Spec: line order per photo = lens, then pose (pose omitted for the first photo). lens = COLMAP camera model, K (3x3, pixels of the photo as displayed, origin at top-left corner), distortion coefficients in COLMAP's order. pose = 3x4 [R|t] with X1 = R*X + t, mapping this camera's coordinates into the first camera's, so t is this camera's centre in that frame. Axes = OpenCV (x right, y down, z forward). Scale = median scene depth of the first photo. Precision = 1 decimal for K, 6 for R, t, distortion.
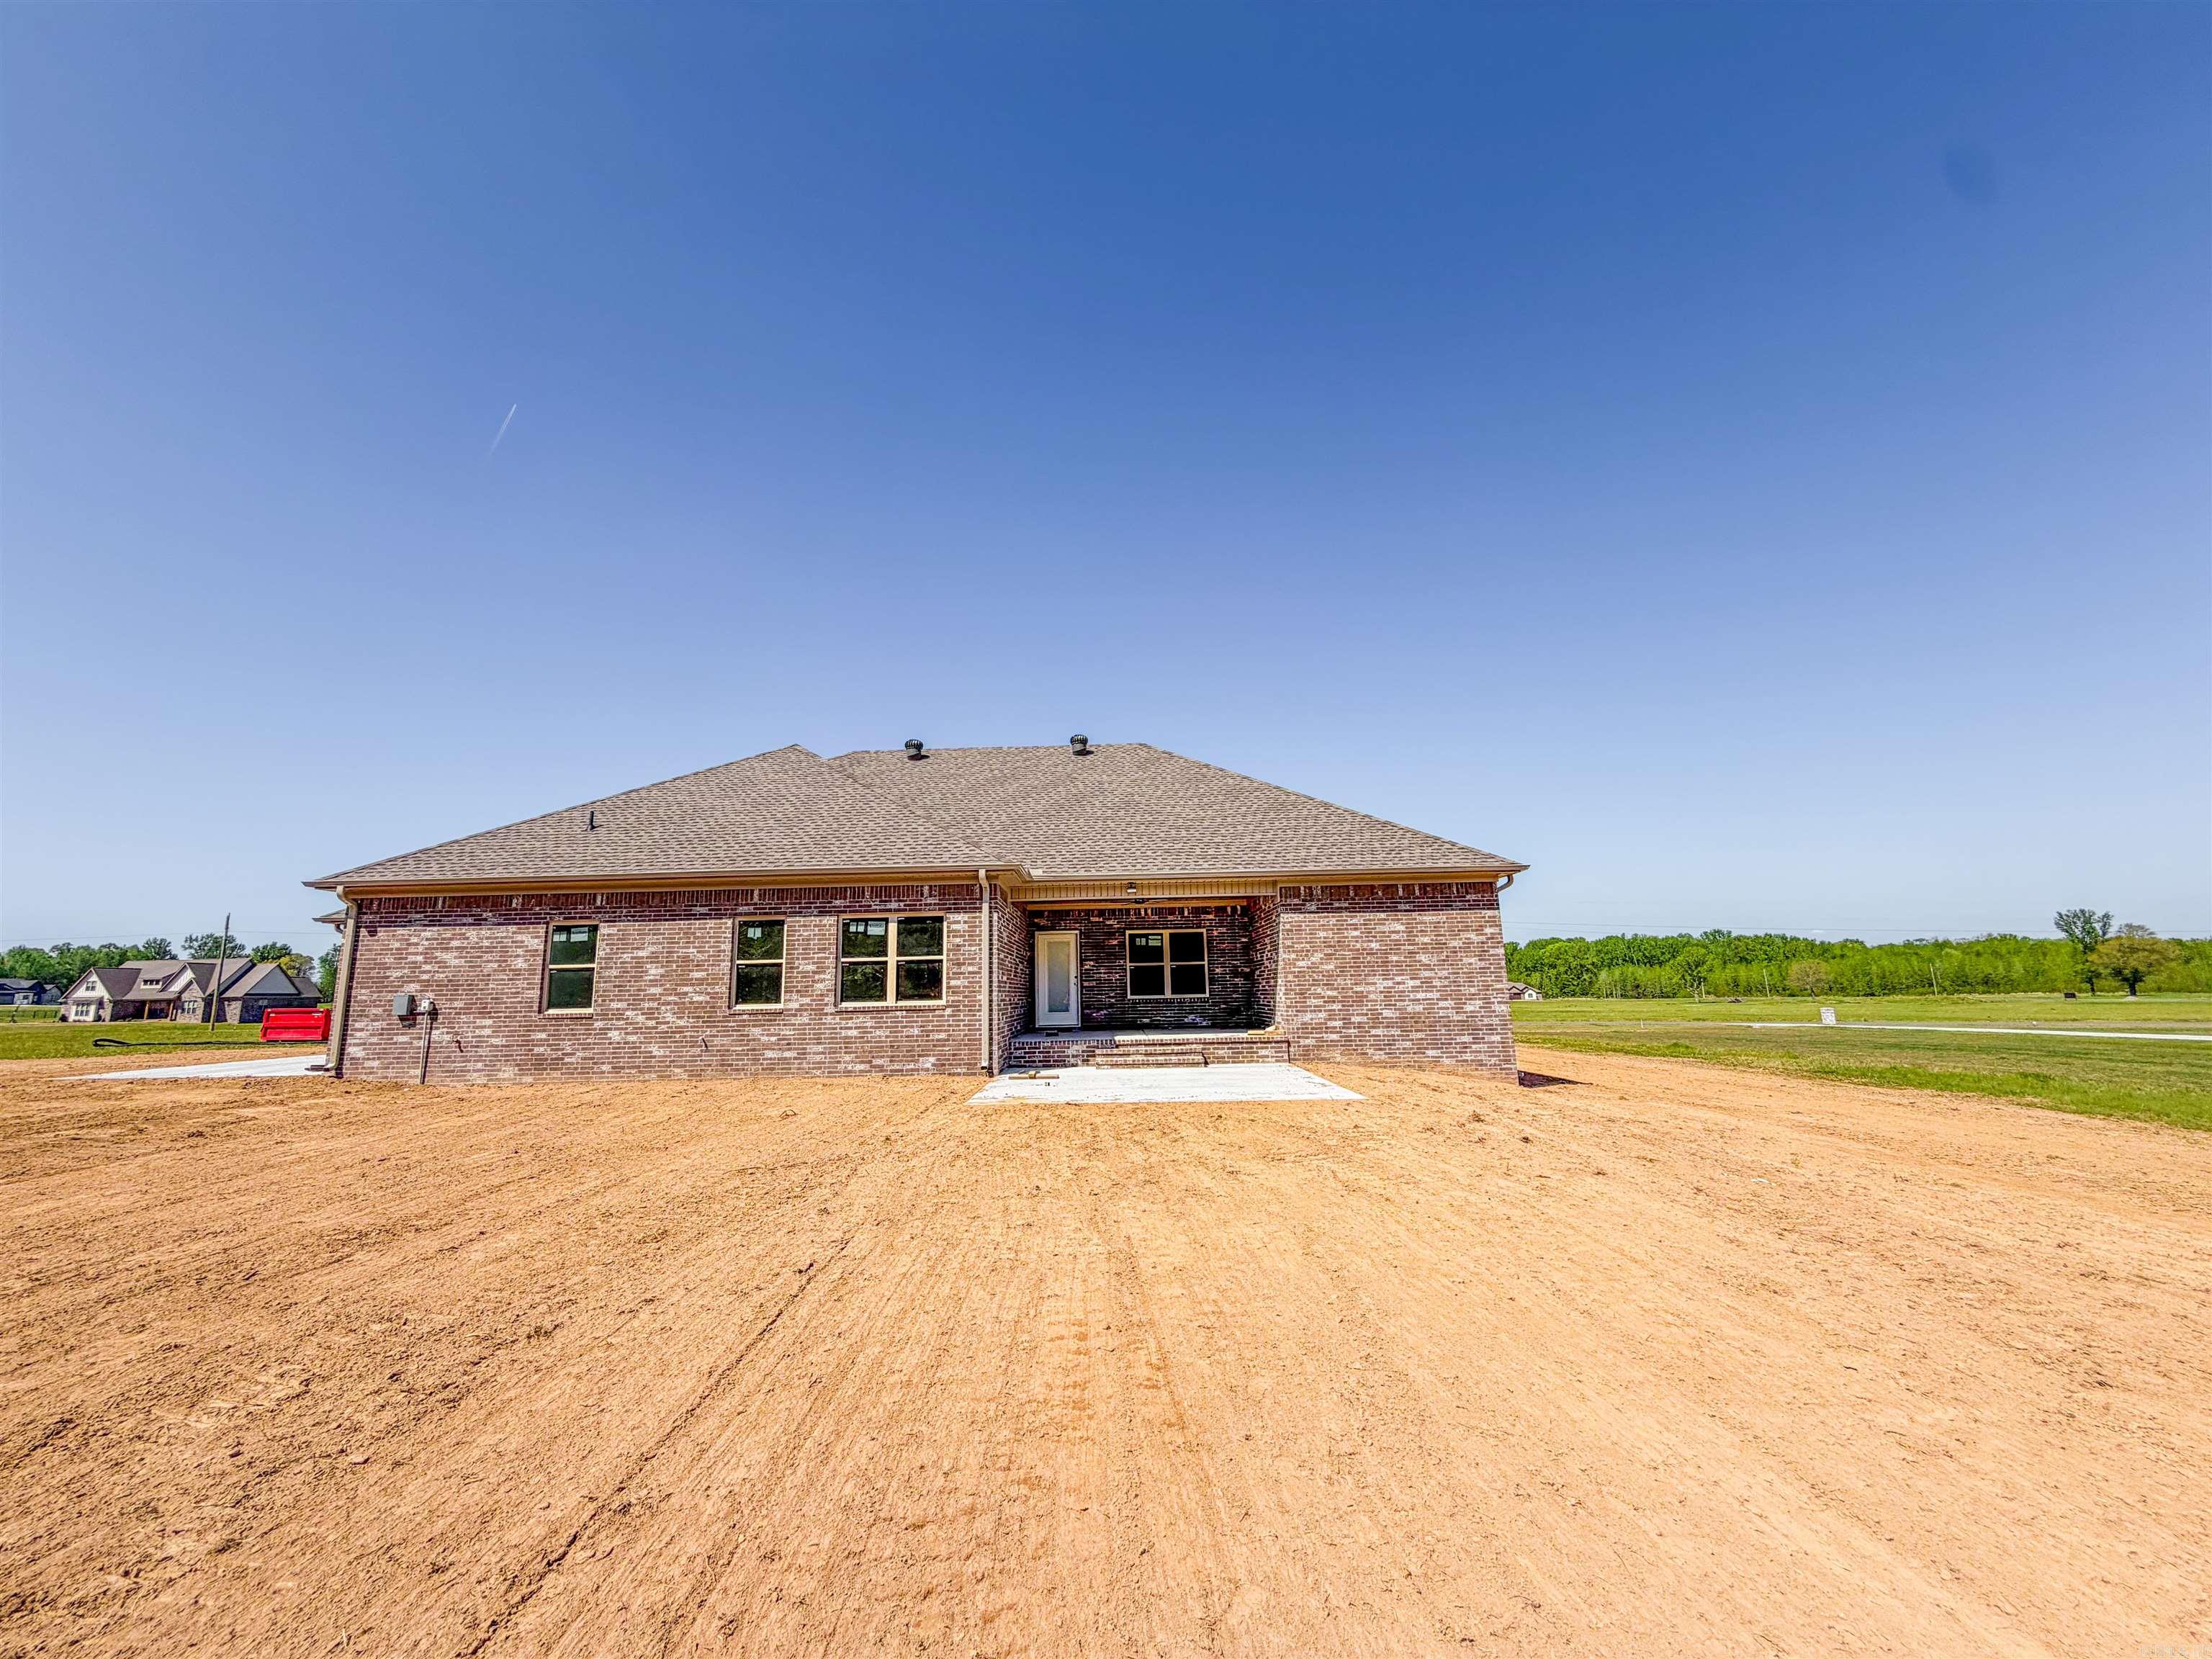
lens RADIAL K [[881.0, 0, 1100.5], [0, 881.0, 829.5], [0, 0, 1]] dist [0.000078, -0.000348]
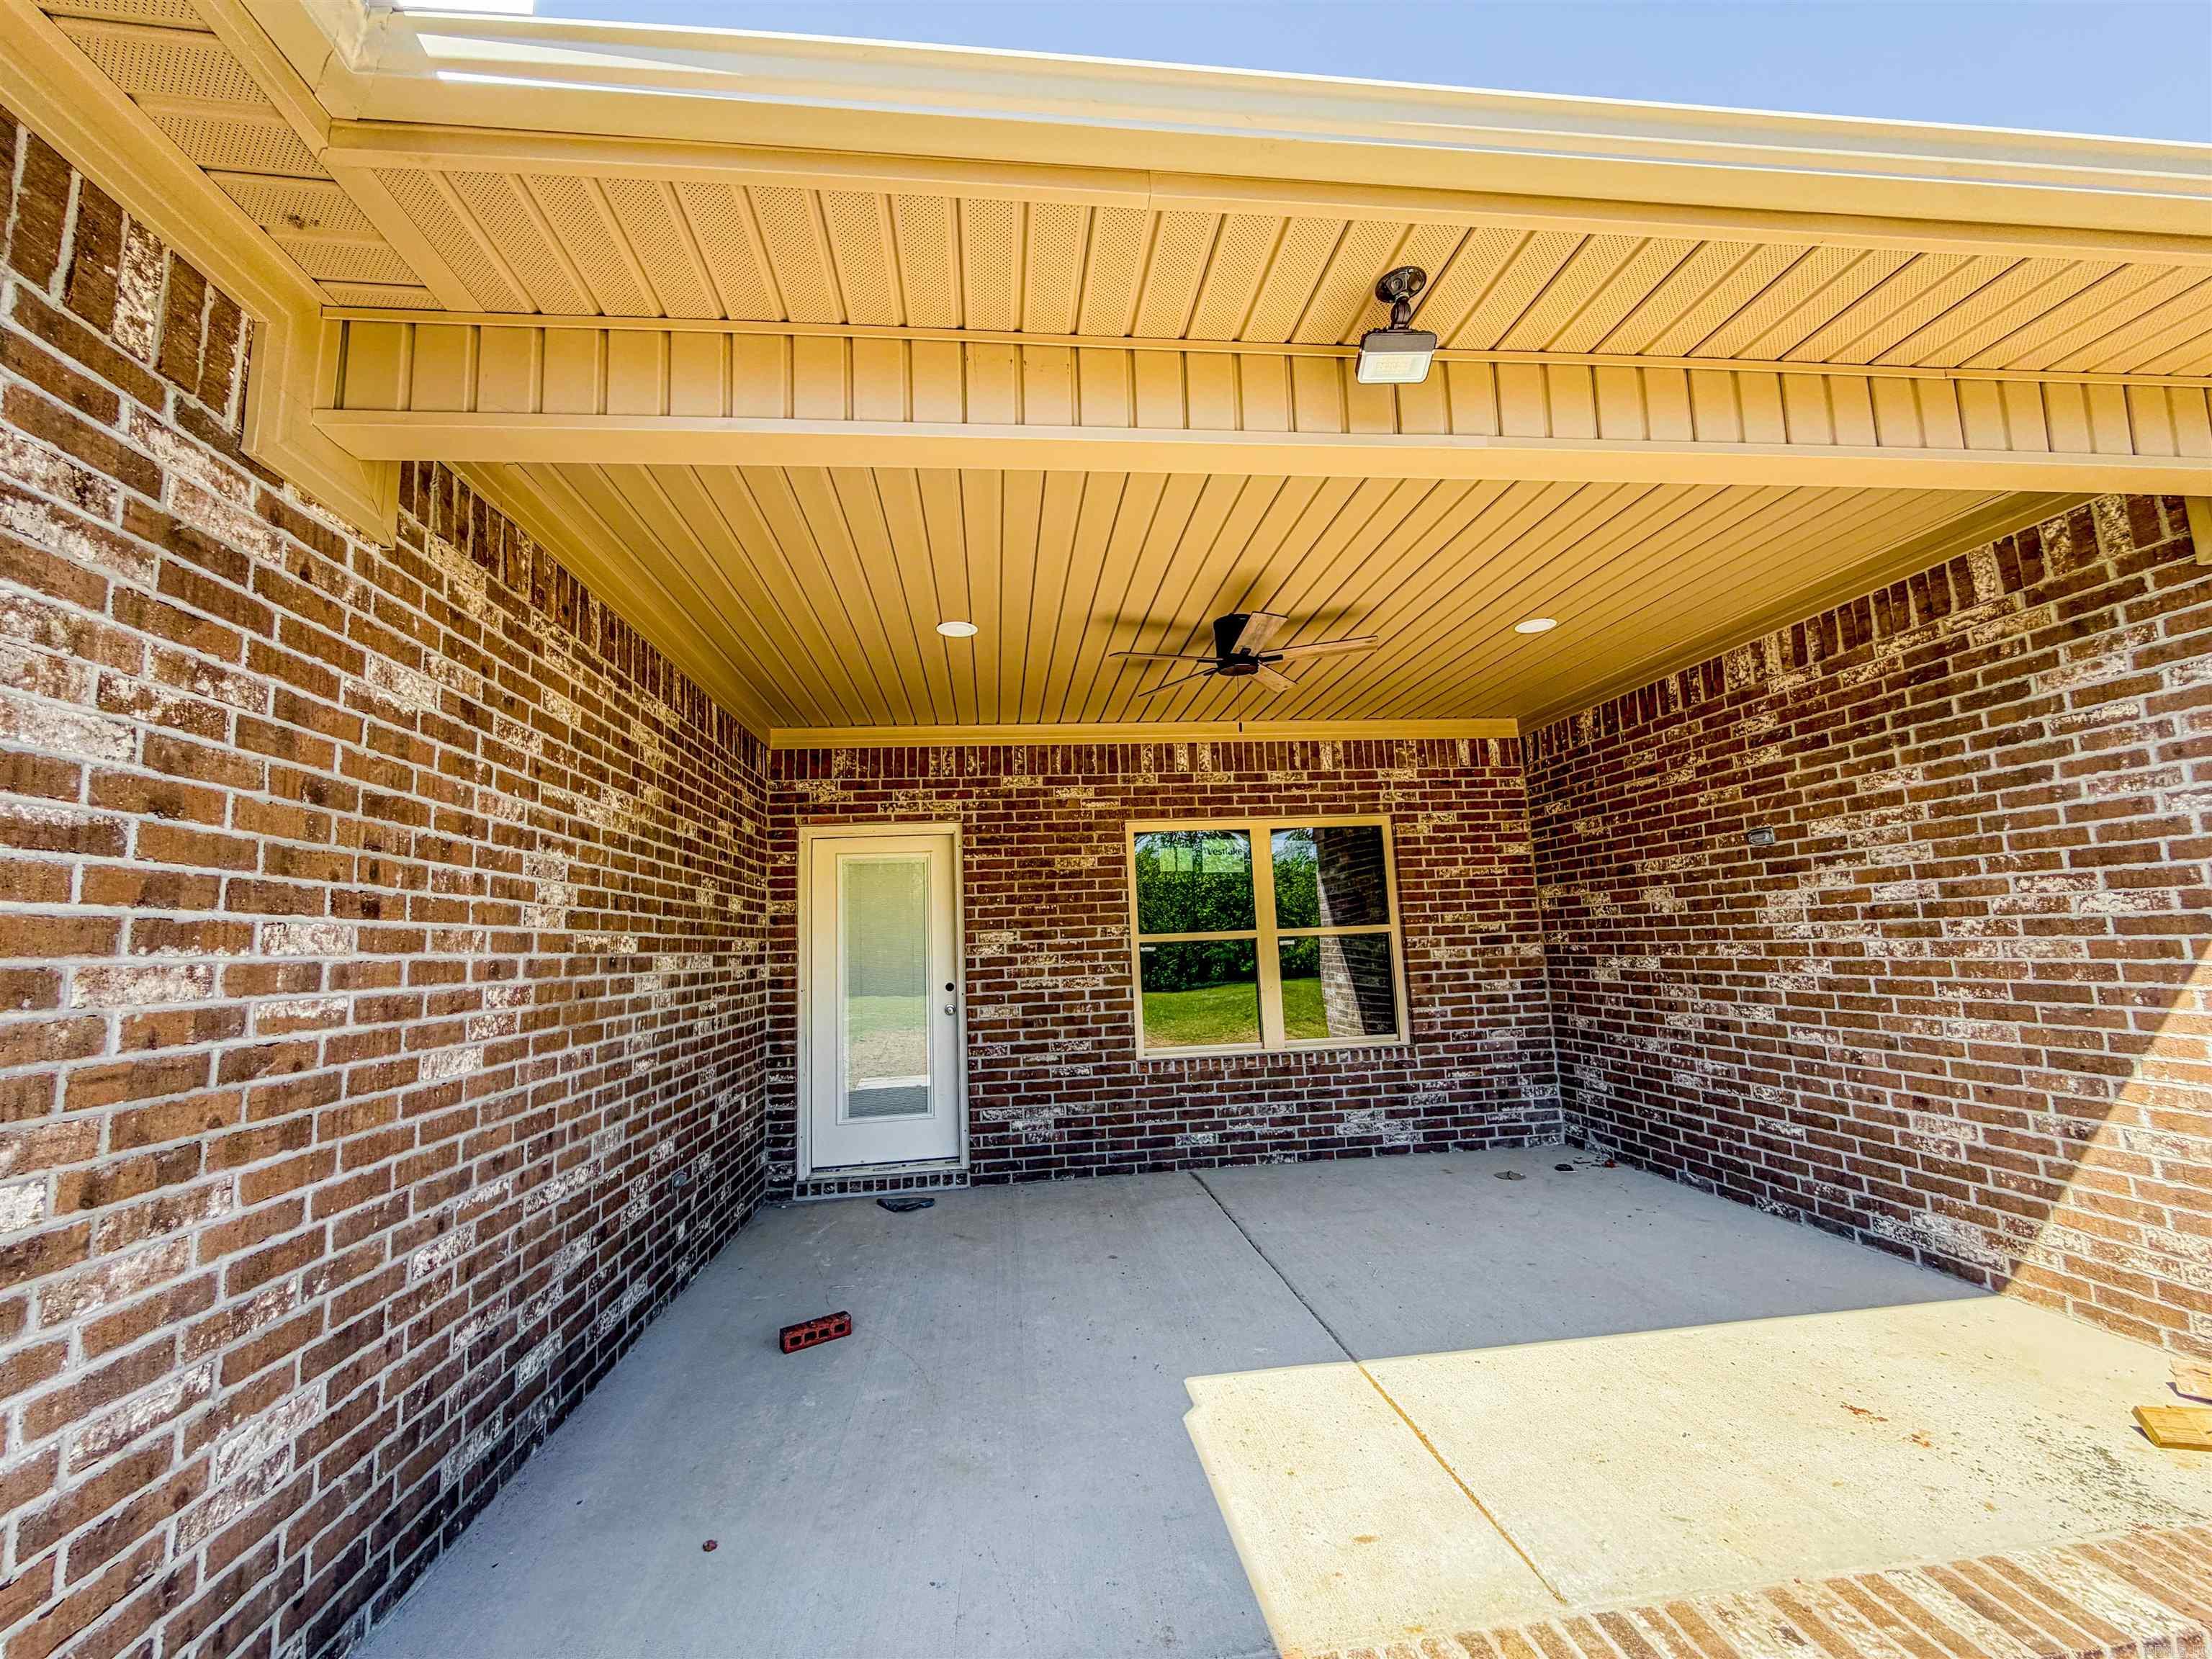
lens RADIAL K [[877.1, 0, 1099.4], [0, 877.1, 830.4], [0, 0, 1]] dist [0.000852, -0.000413]
pose [[0.991337, -0.003561, 0.131298, -0.021540], [-0.003181, 0.998688, 0.051101, 0.132172], [-0.131307, -0.051076, 0.990025, 0.920601]]
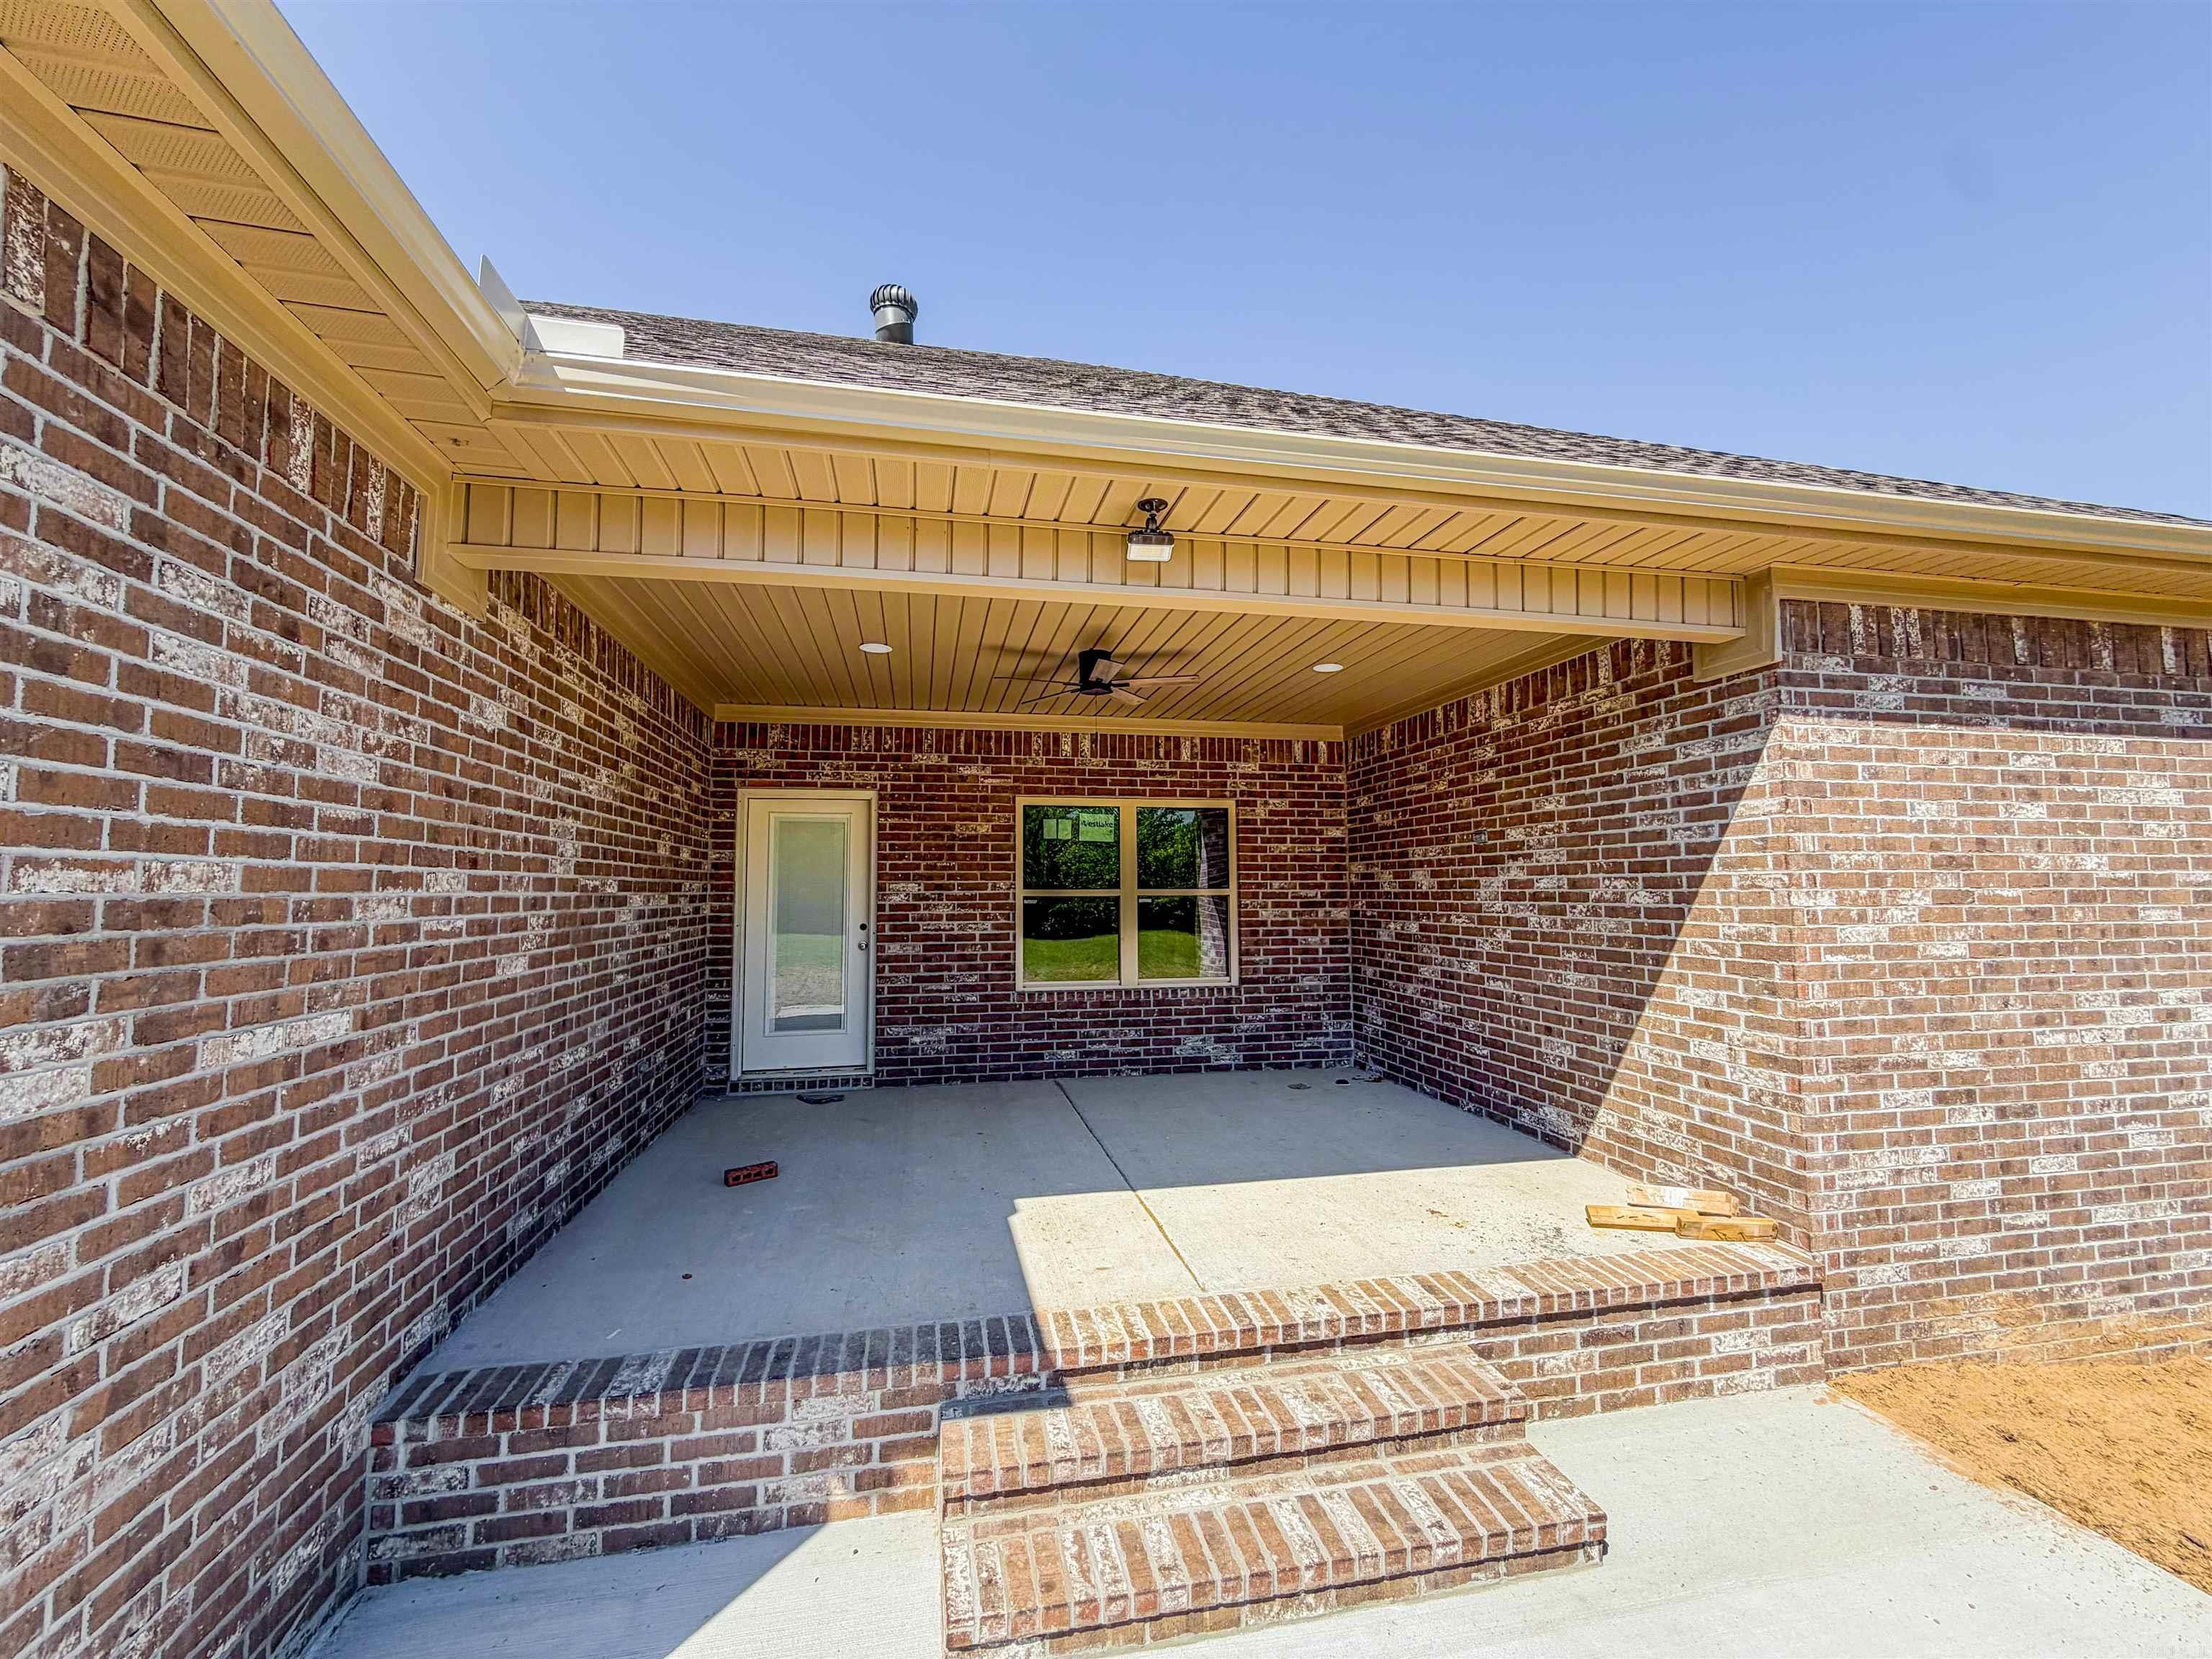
lens RADIAL K [[881.0, 0, 1100.5], [0, 881.0, 829.5], [0, 0, 1]] dist [0.000078, -0.000348]
pose [[0.976753, 0.031848, 0.211991, -0.014768], [-0.055605, 0.992695, 0.107069, 0.114210], [-0.207032, -0.116368, 0.971389, 0.840844]]
